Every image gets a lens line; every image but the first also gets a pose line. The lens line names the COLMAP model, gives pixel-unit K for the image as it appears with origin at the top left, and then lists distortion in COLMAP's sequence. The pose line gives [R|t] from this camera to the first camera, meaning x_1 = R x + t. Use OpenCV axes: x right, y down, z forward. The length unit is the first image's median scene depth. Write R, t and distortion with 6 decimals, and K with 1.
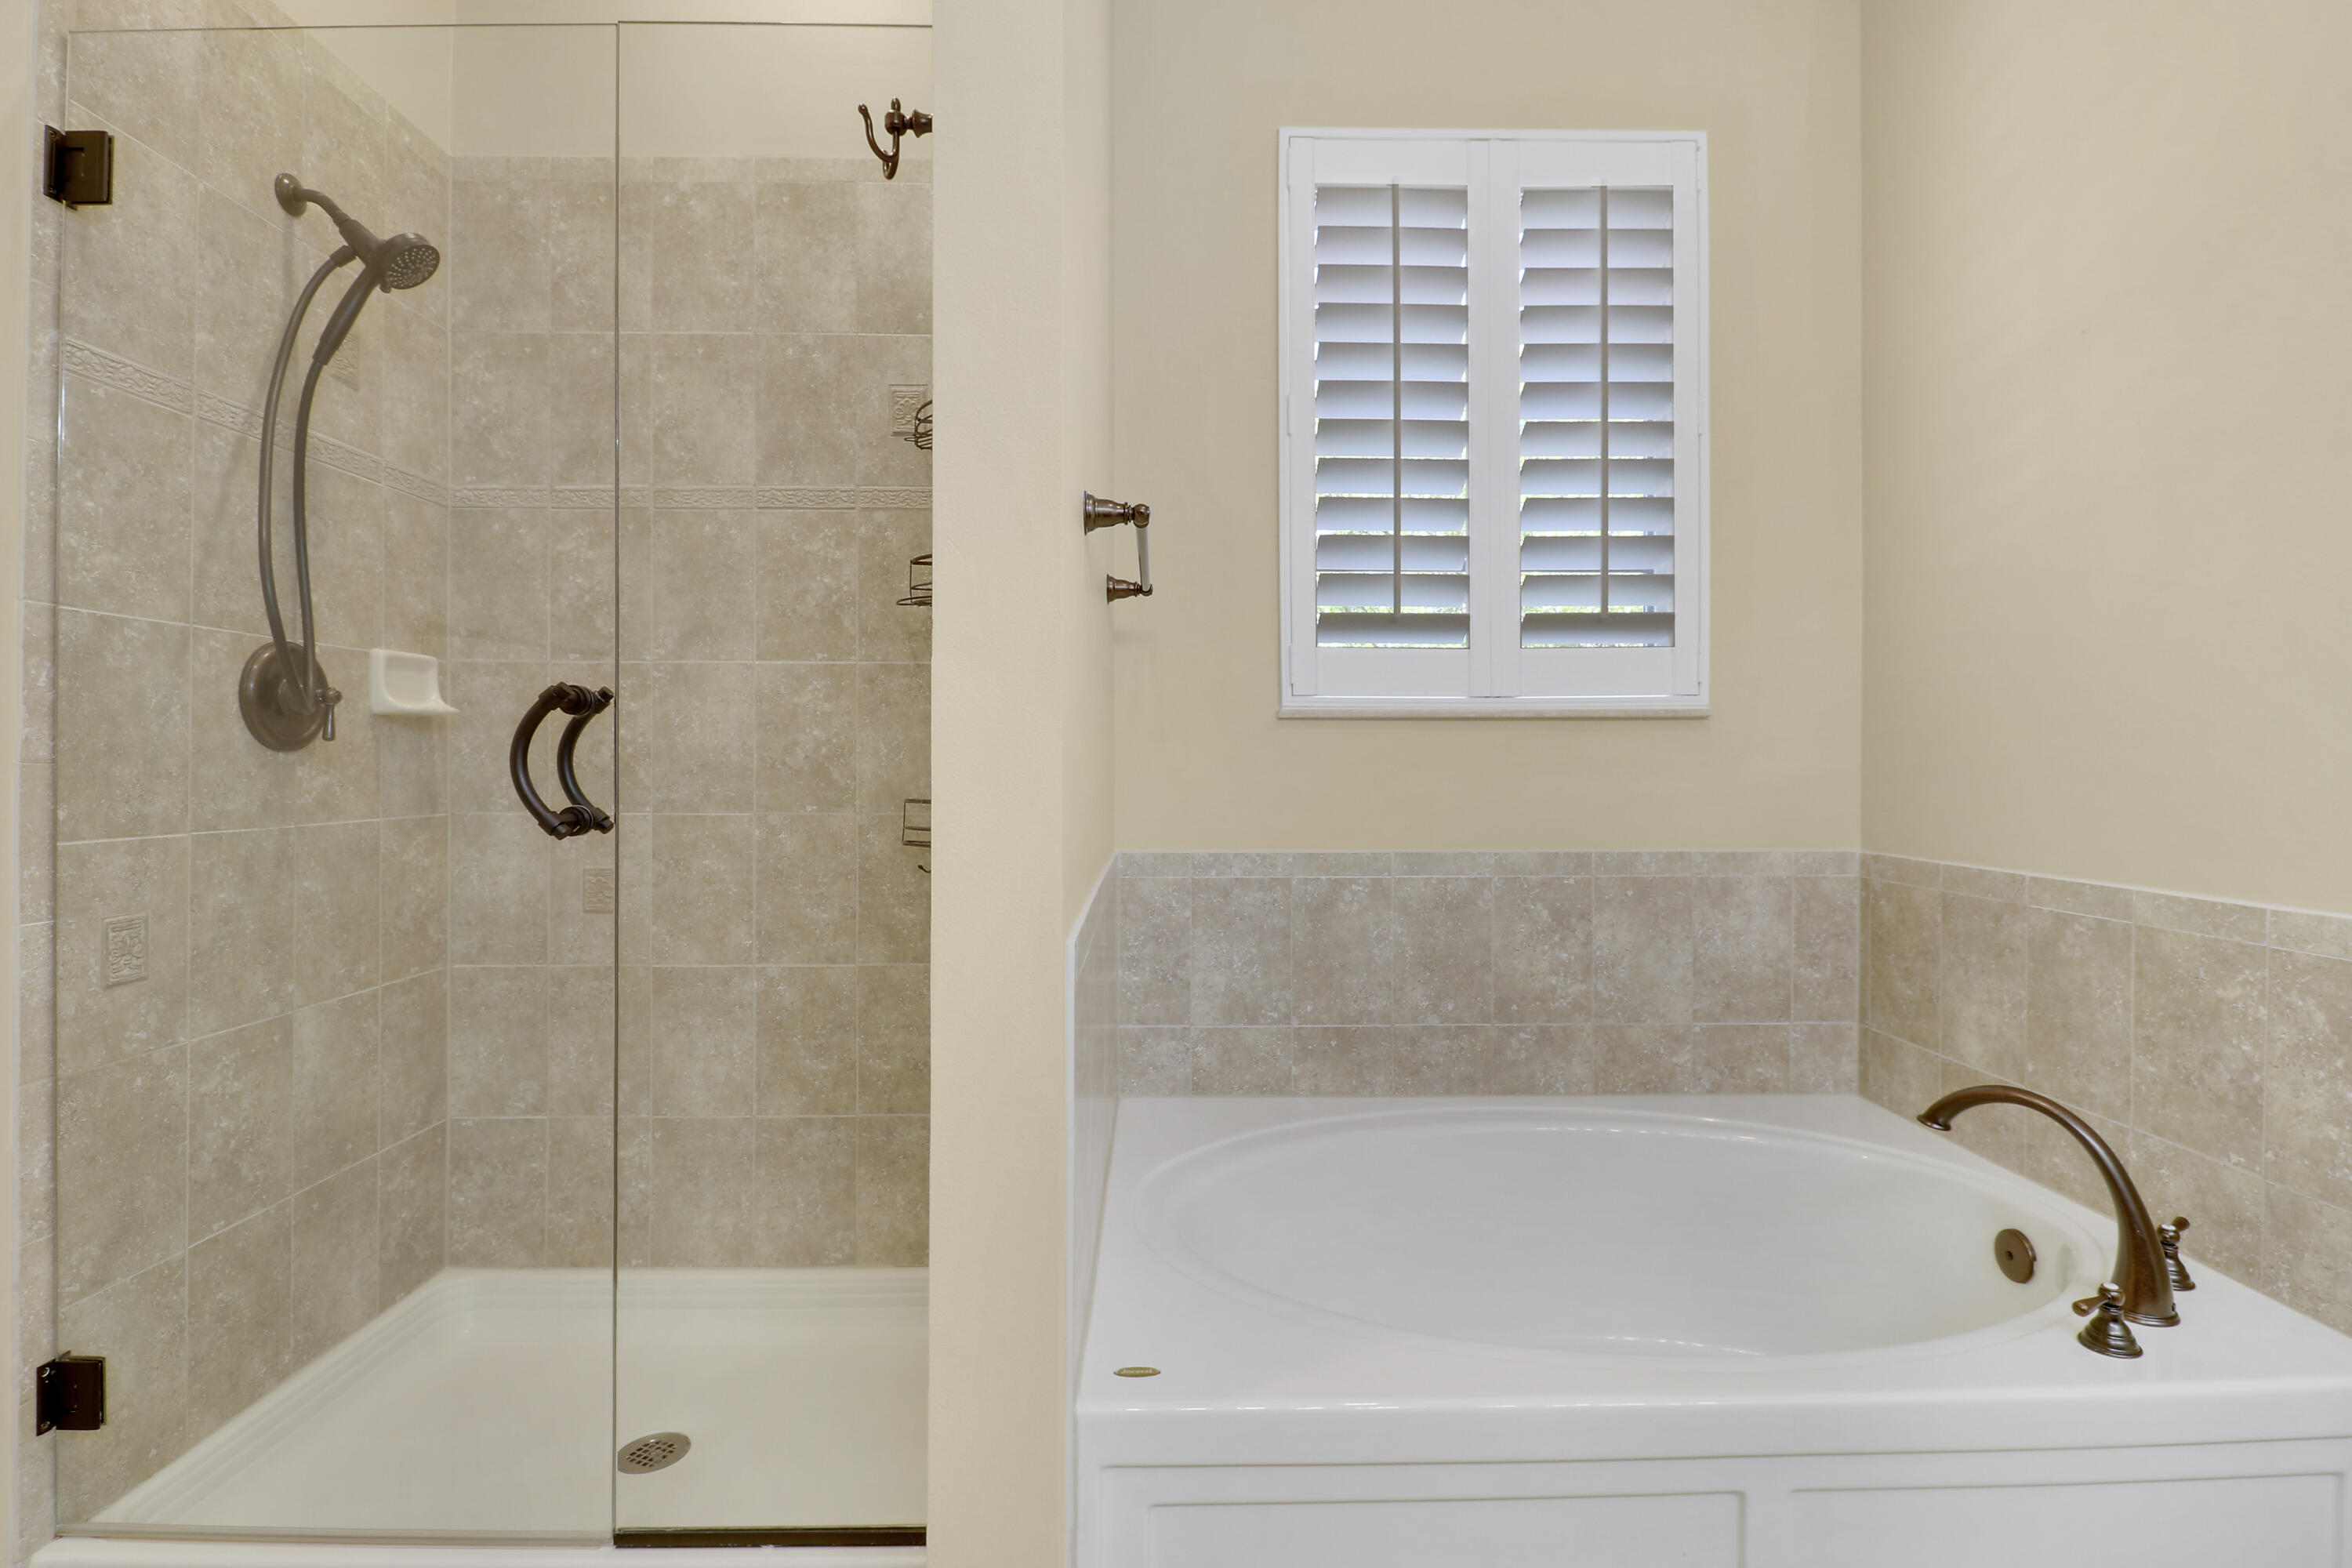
lens RADIAL K [[1115.4, 0, 1225.4], [0, 1115.4, 801.3], [0, 0, 1]] dist [0.004717, -0.013915]
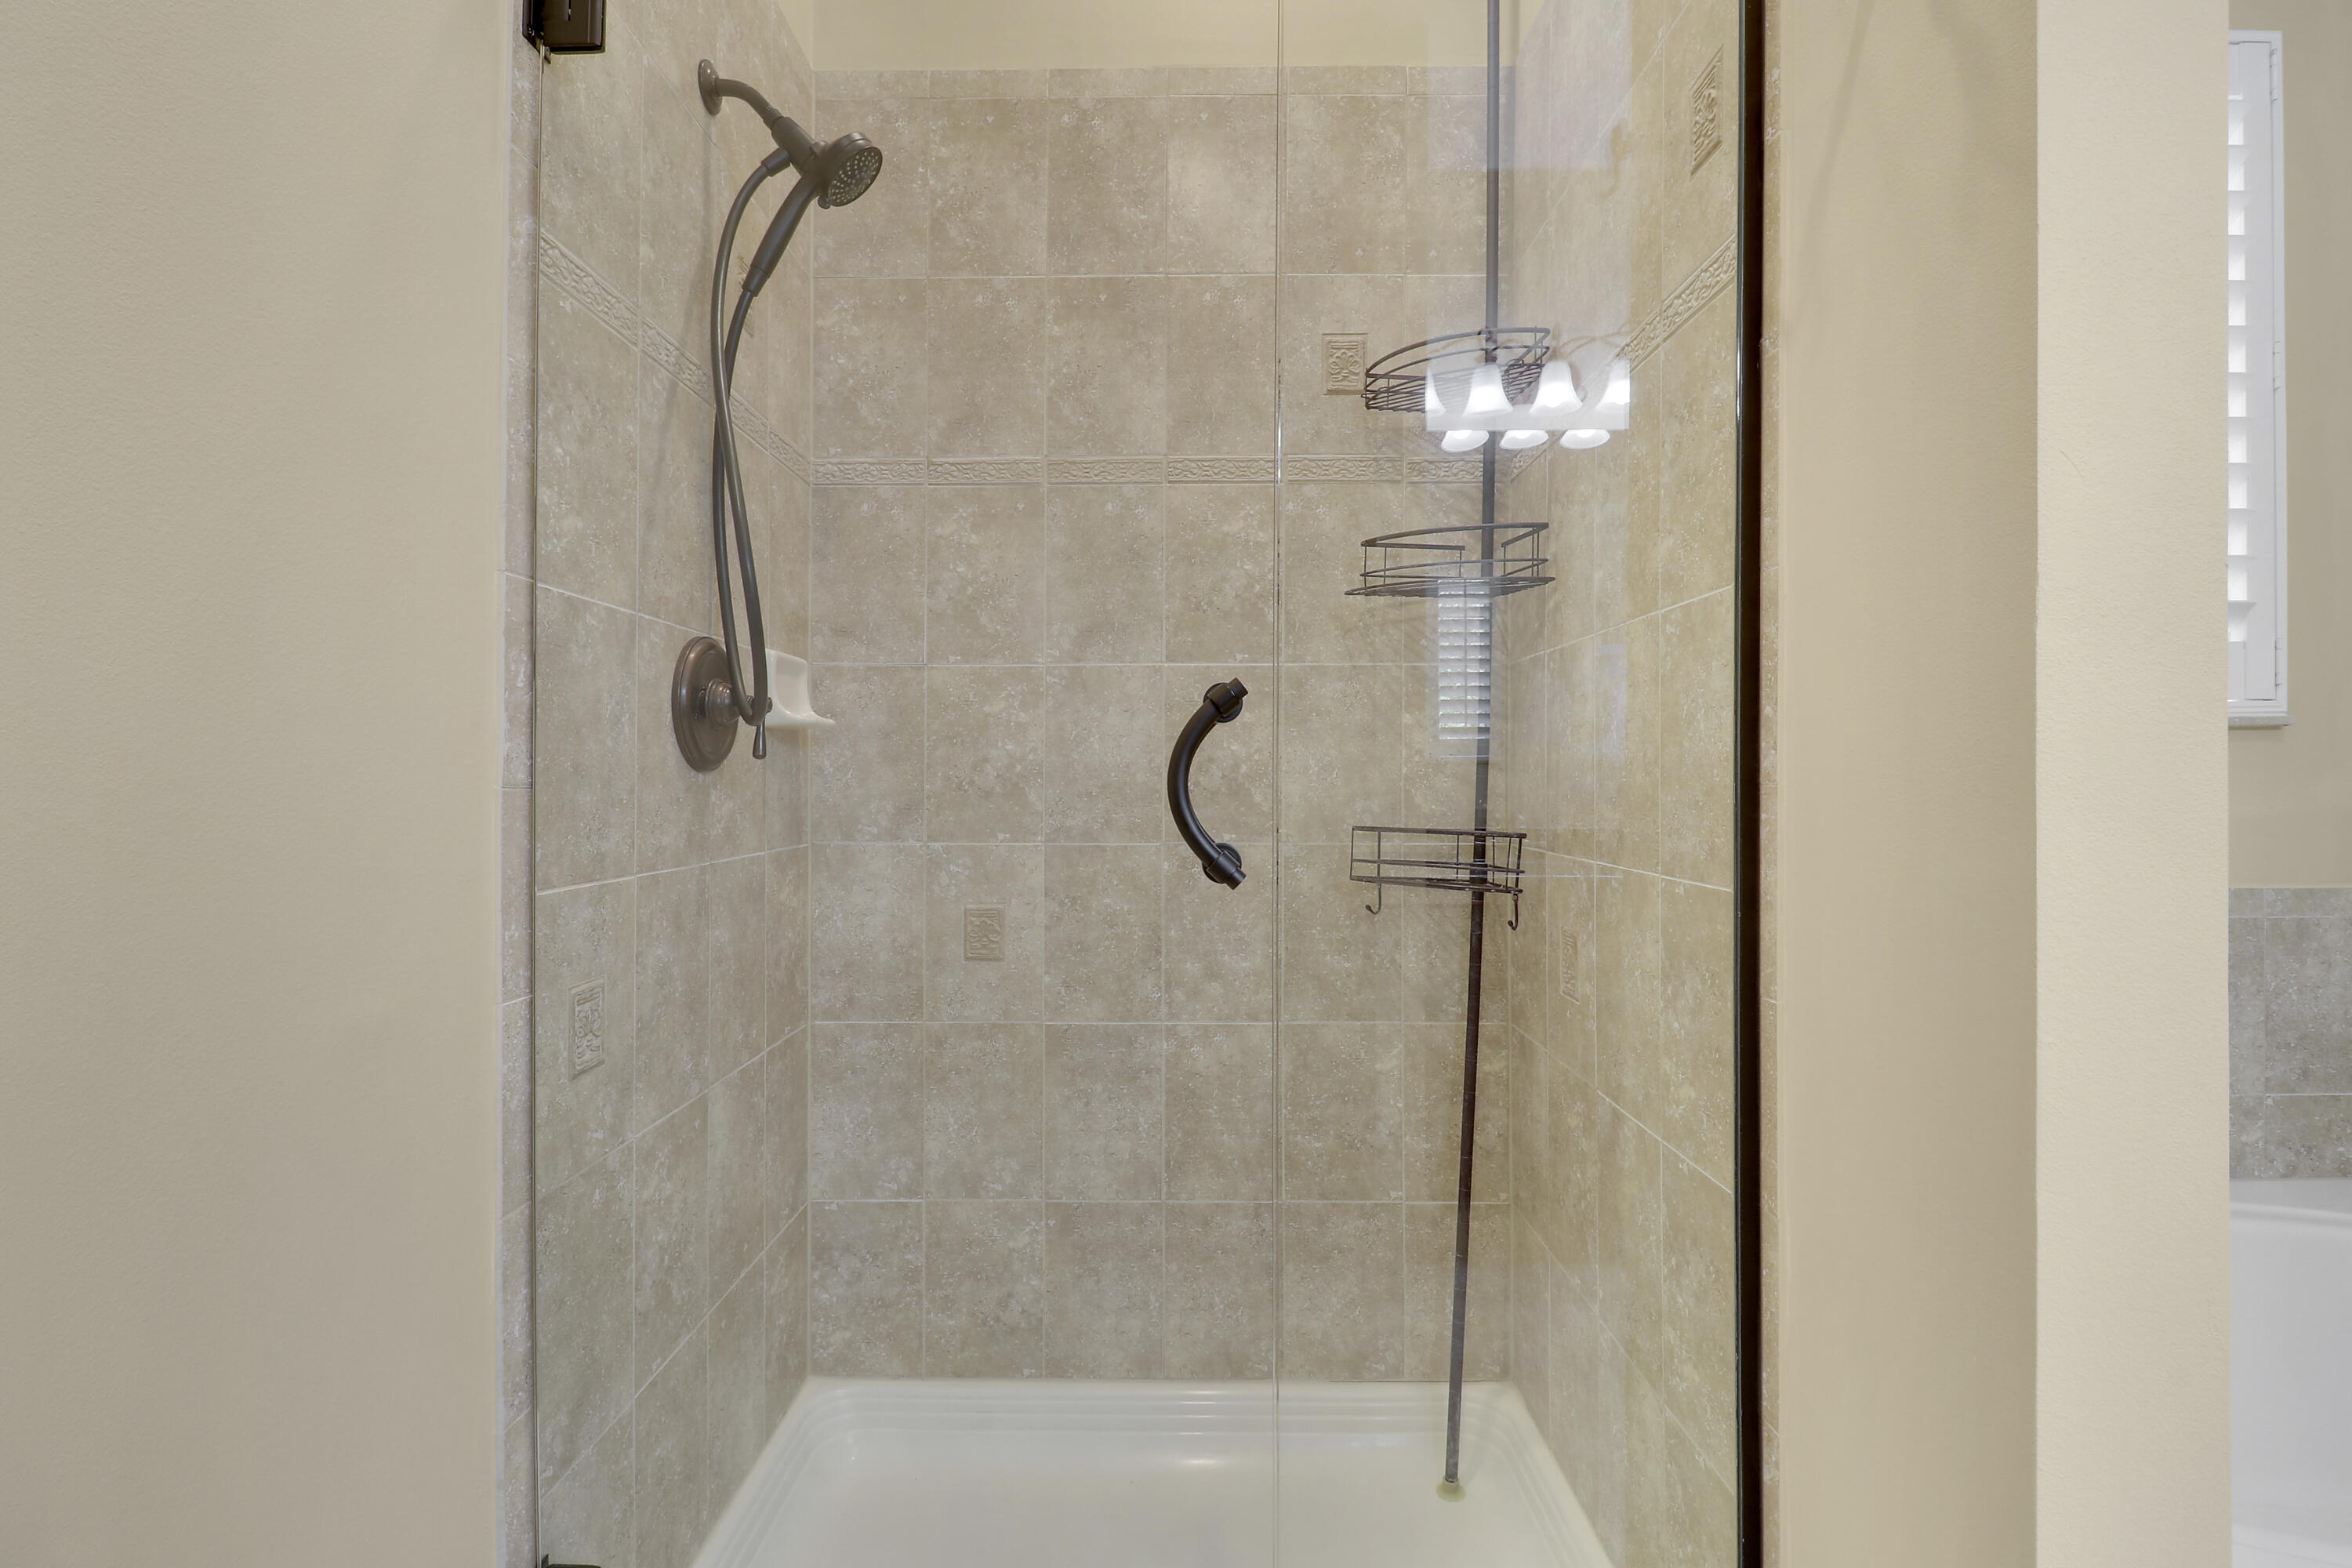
lens RADIAL K [[1166.2, 0, 1319.5], [0, 1166.2, 820.7], [0, 0, 1]] dist [0.001364, -0.017084]
pose [[0.999432, -0.000978, -0.033673, -0.278047], [0.000991, 0.999999, 0.000356, -0.006728], [0.033672, -0.000389, 0.999433, 0.121709]]
